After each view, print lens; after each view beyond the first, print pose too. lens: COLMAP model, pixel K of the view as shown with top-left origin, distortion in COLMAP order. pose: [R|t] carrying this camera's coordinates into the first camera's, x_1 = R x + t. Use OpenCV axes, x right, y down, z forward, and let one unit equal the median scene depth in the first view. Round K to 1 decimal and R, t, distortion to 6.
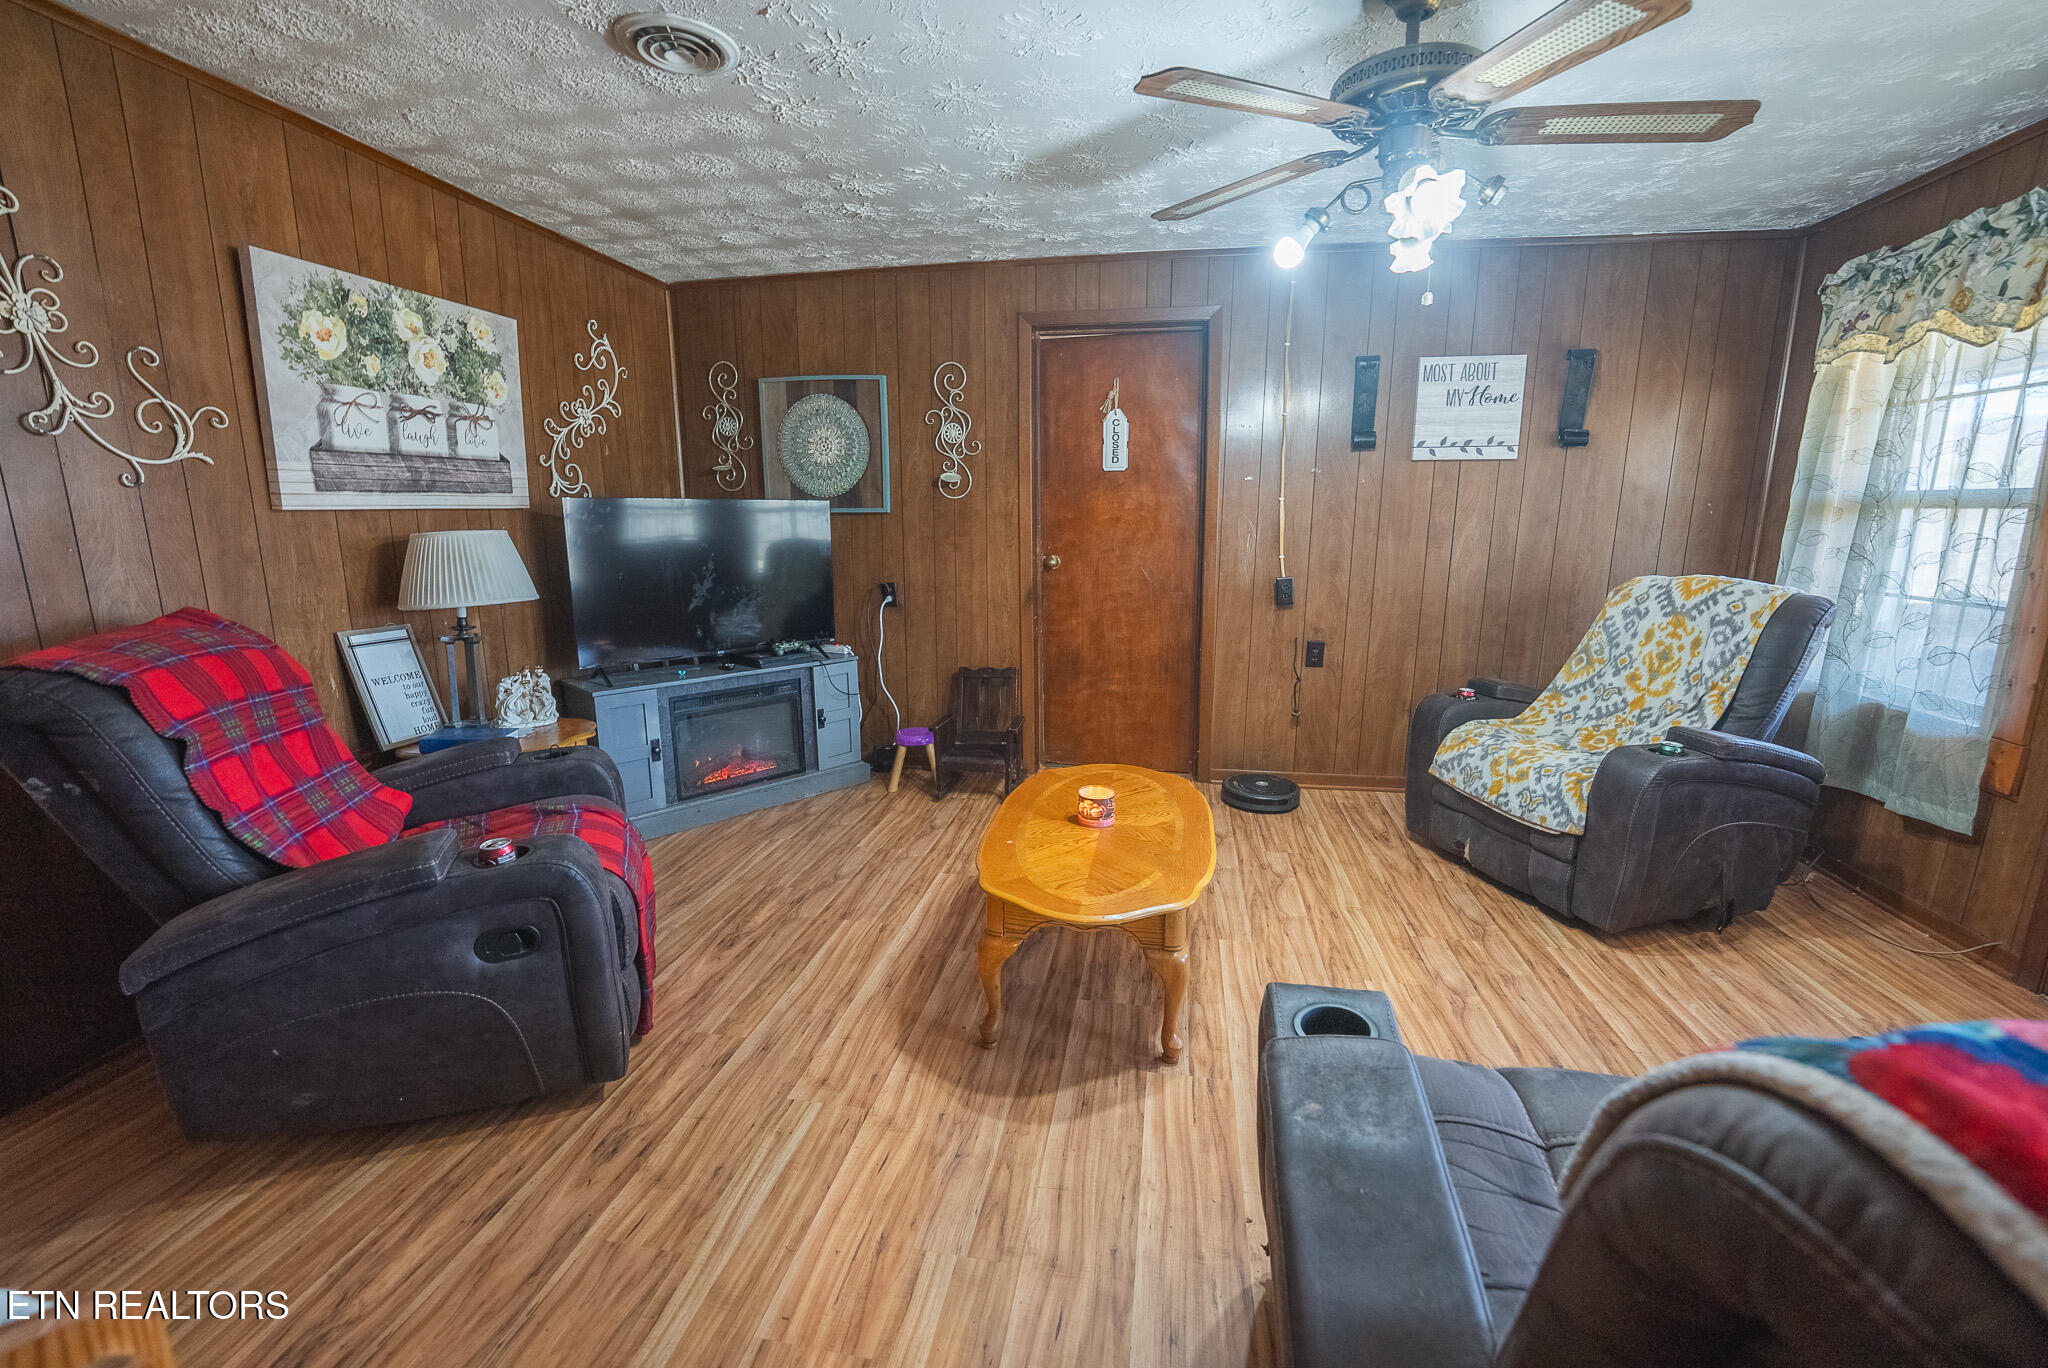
lens RADIAL K [[835.6, 0, 1044.9], [0, 835.6, 688.7], [0, 0, 1]] dist [-0.027259, 0.002690]
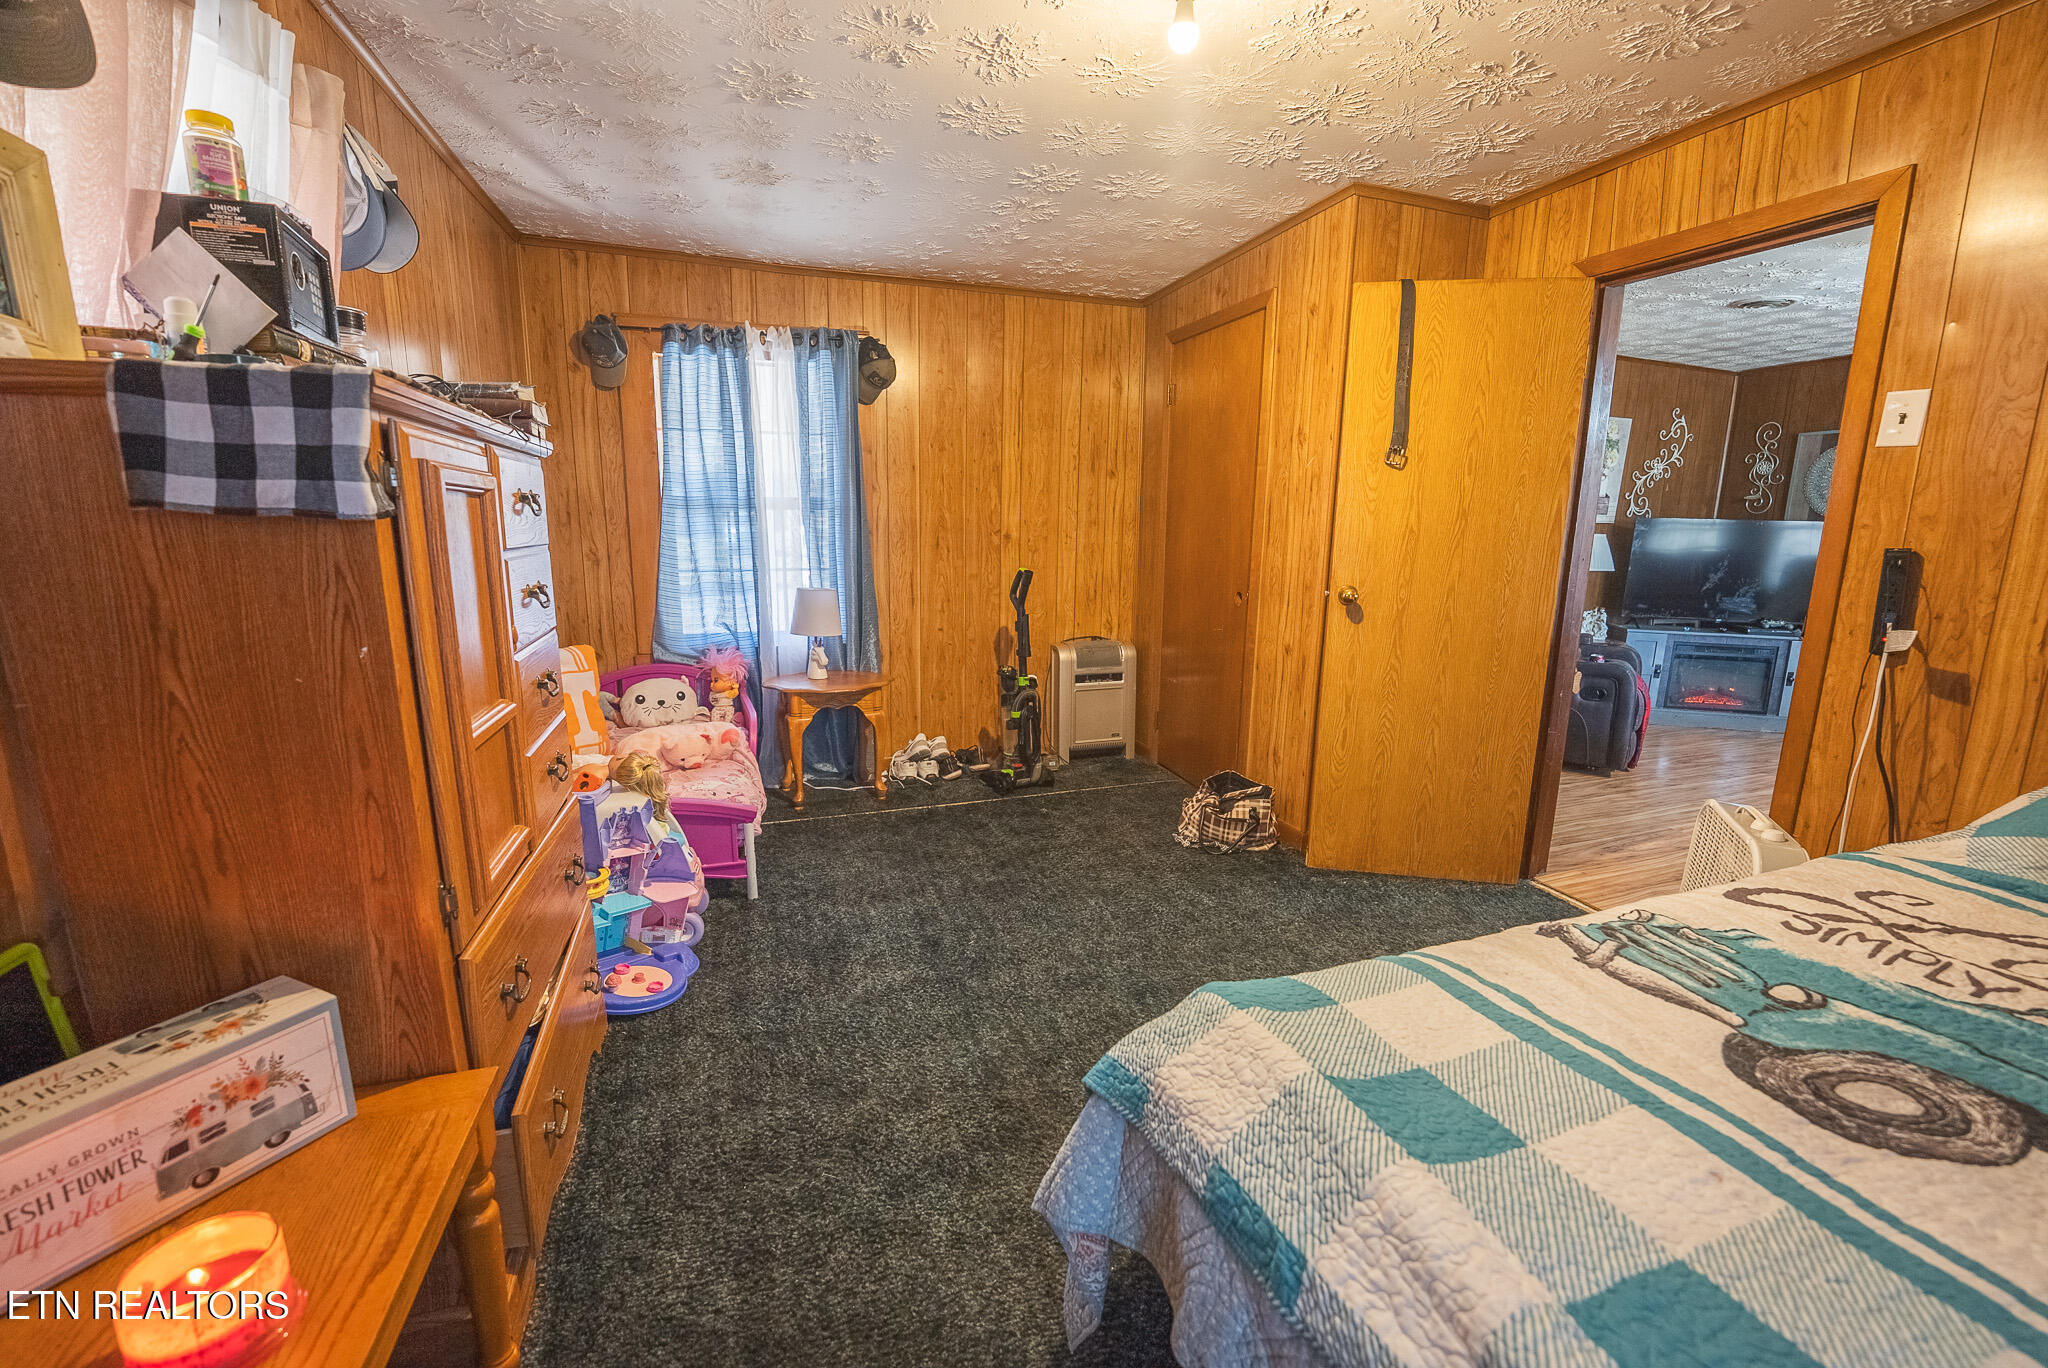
lens RADIAL K [[835.6, 0, 1044.9], [0, 835.6, 688.7], [0, 0, 1]] dist [-0.027259, 0.002690]
pose [[0.480462, 0.176692, -0.859032, 0.322118], [-0.193702, 0.976685, 0.092553, 0.174397], [0.855357, 0.121928, 0.503486, -0.773673]]
